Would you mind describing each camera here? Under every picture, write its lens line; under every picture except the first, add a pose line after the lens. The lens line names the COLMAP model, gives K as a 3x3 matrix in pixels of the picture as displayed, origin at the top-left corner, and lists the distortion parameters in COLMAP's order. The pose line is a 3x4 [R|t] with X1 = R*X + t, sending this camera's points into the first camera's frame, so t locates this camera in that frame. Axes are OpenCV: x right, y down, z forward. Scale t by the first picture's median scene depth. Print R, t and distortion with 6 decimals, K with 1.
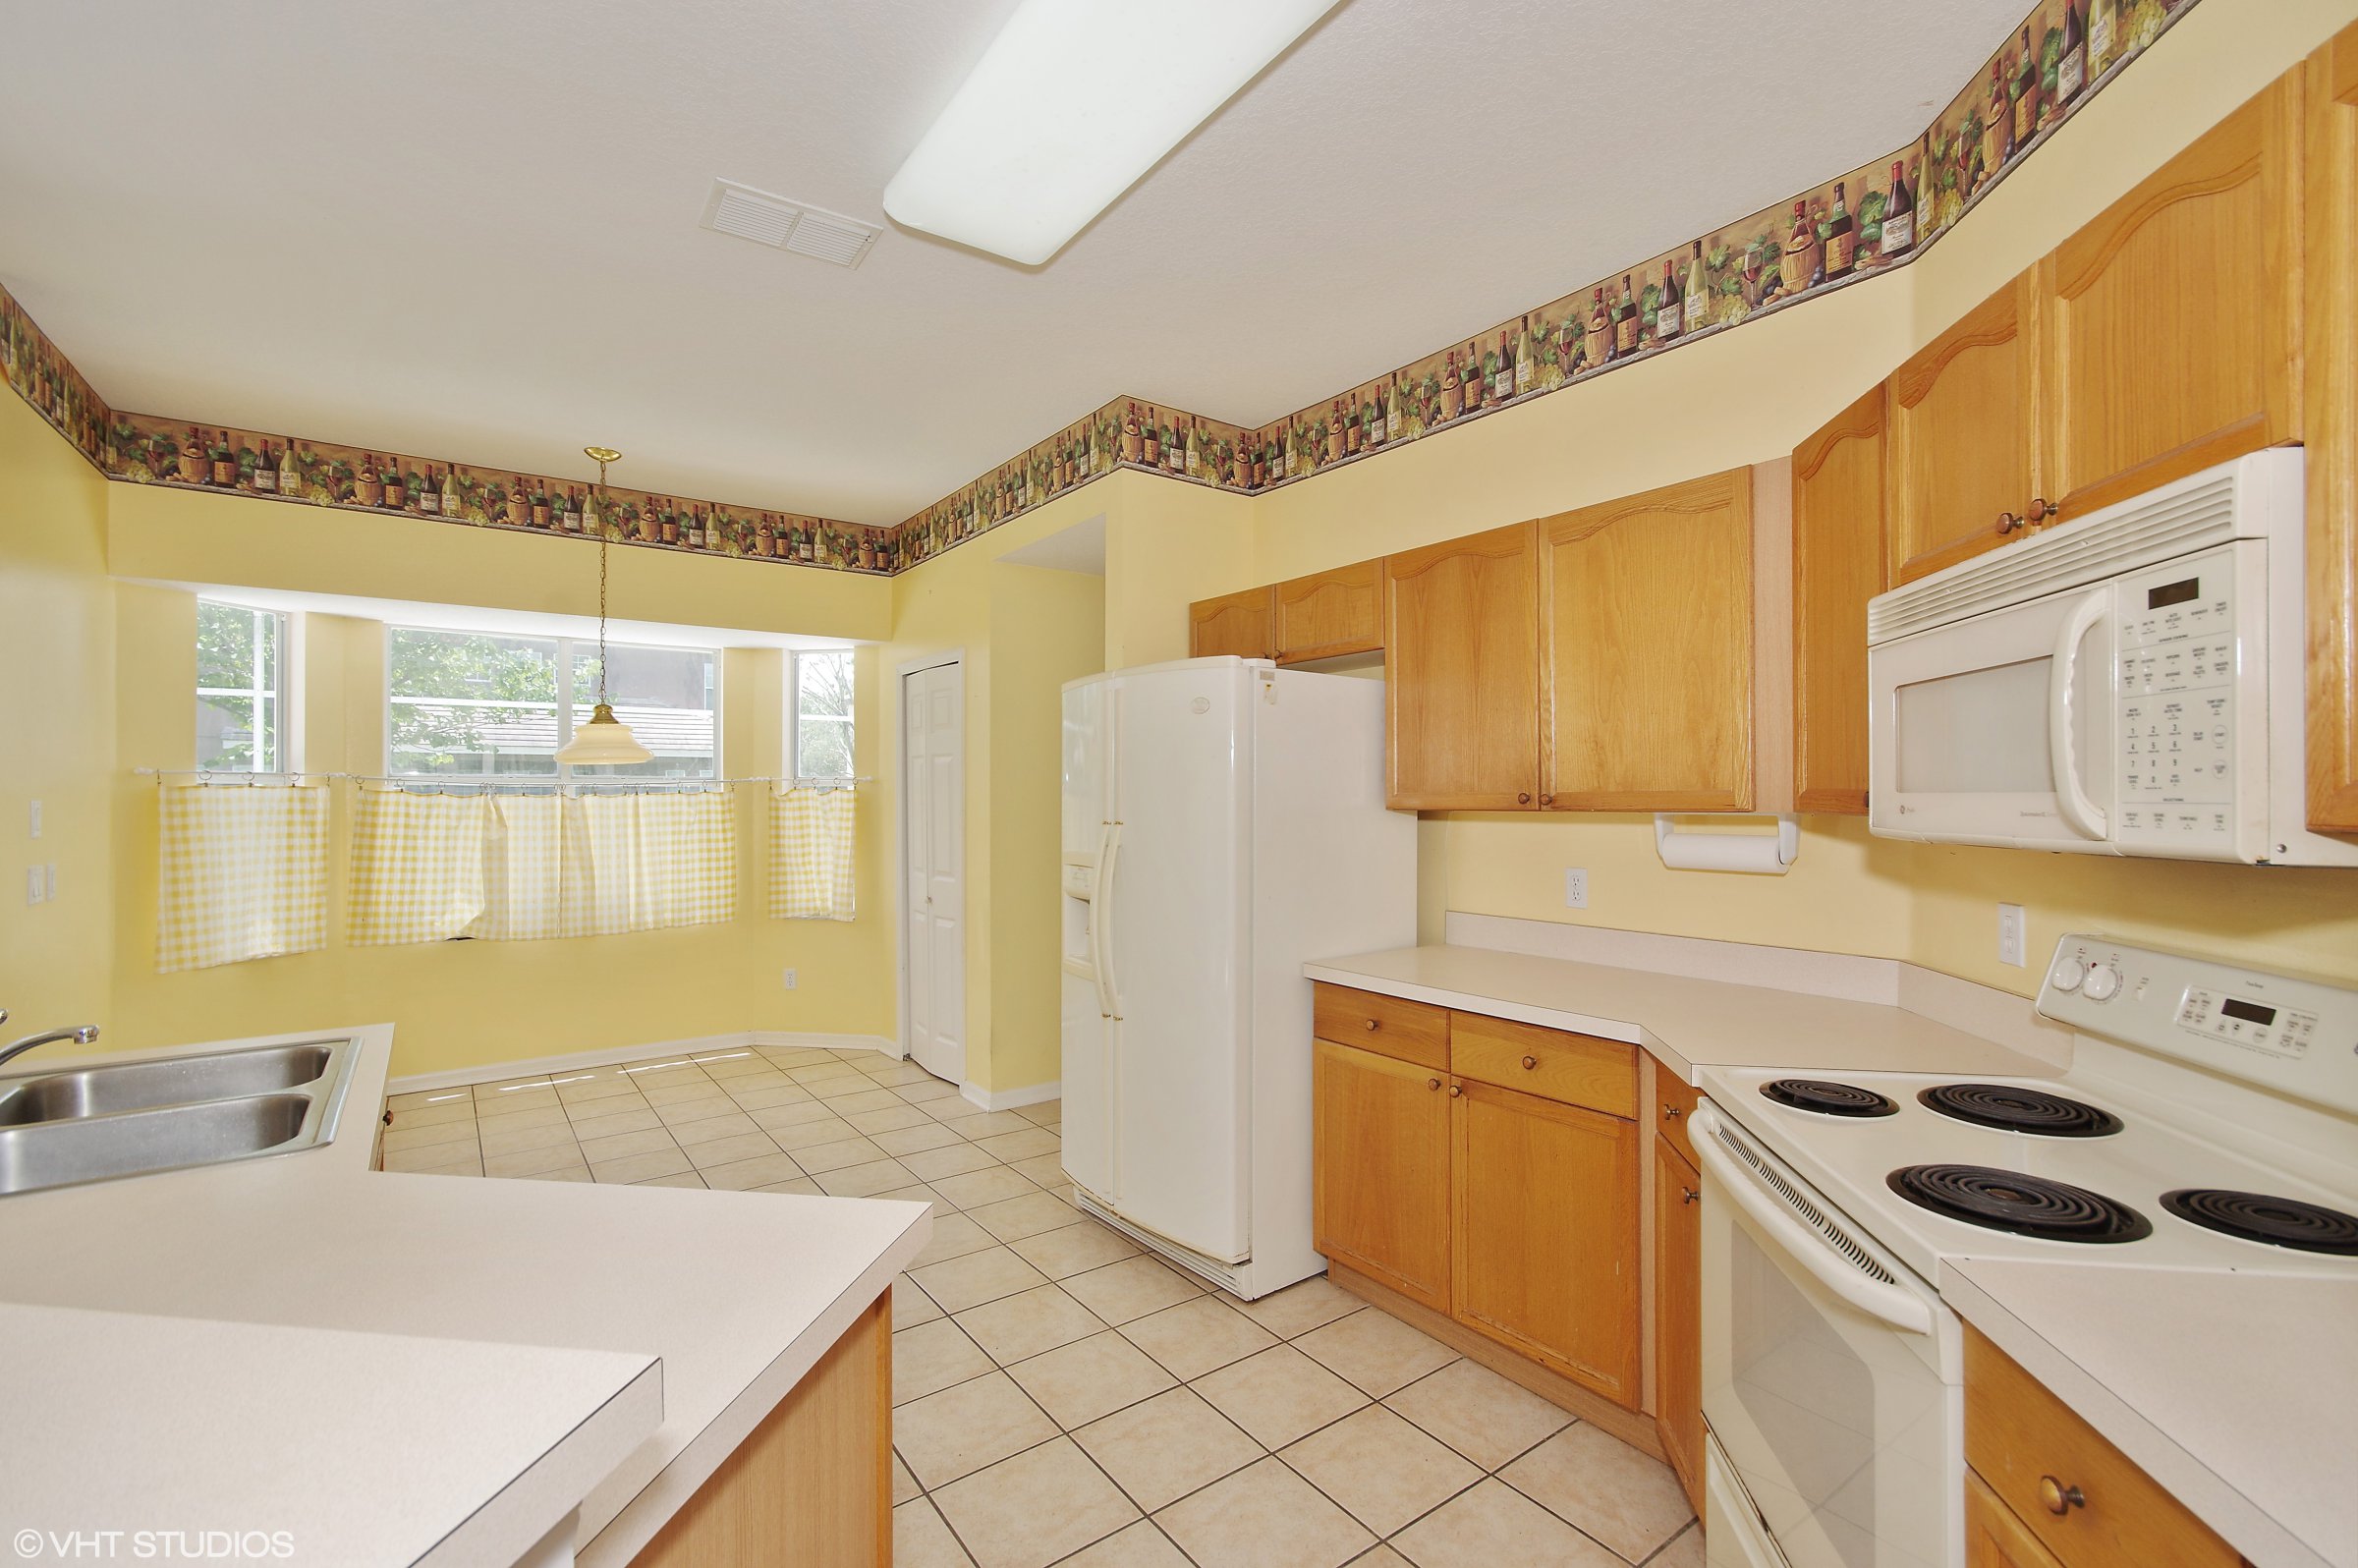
lens RADIAL K [[1008.6, 0, 1132.6], [0, 1008.6, 801.5], [0, 0, 1]] dist [0.012246, 0.000054]
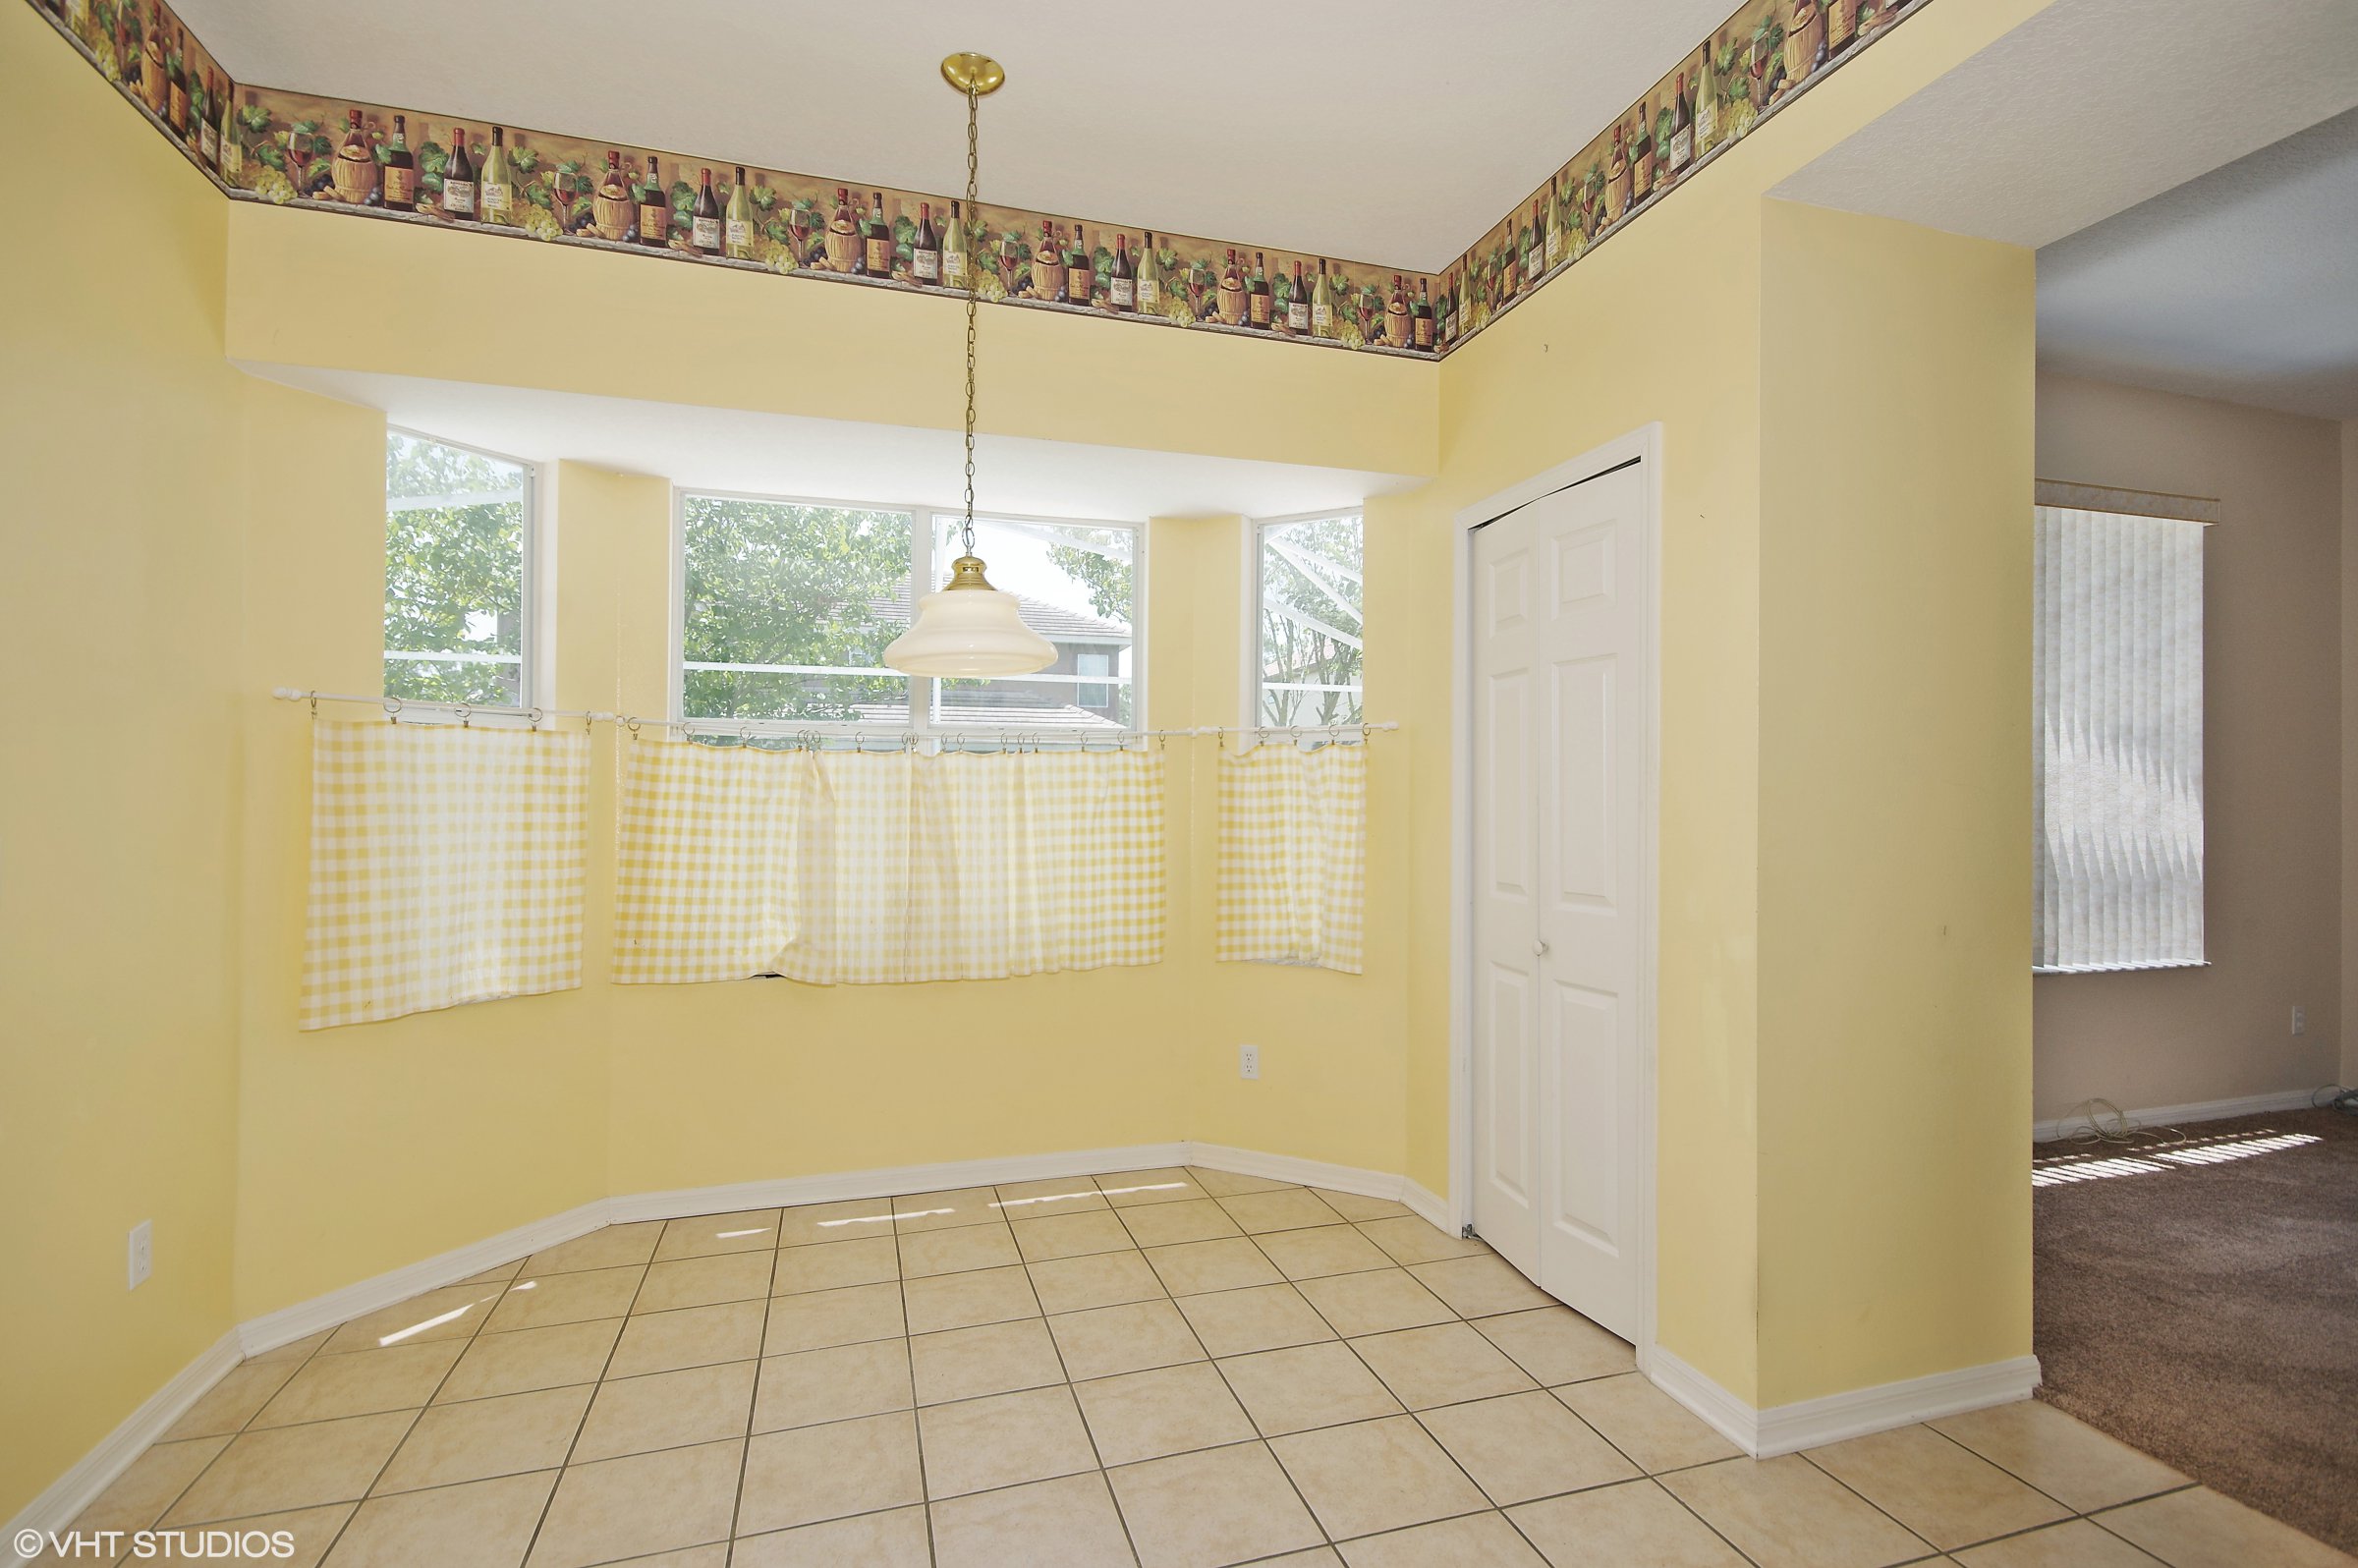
lens RADIAL K [[1119.5, 0, 1185.2], [0, 1119.5, 788.1], [0, 0, 1]] dist [0.003888, 0.001038]
pose [[0.954539, 0.003170, -0.298068, -0.212368], [-0.006677, 0.999920, -0.010748, 0.024099], [0.298010, 0.012249, 0.954484, 0.420708]]
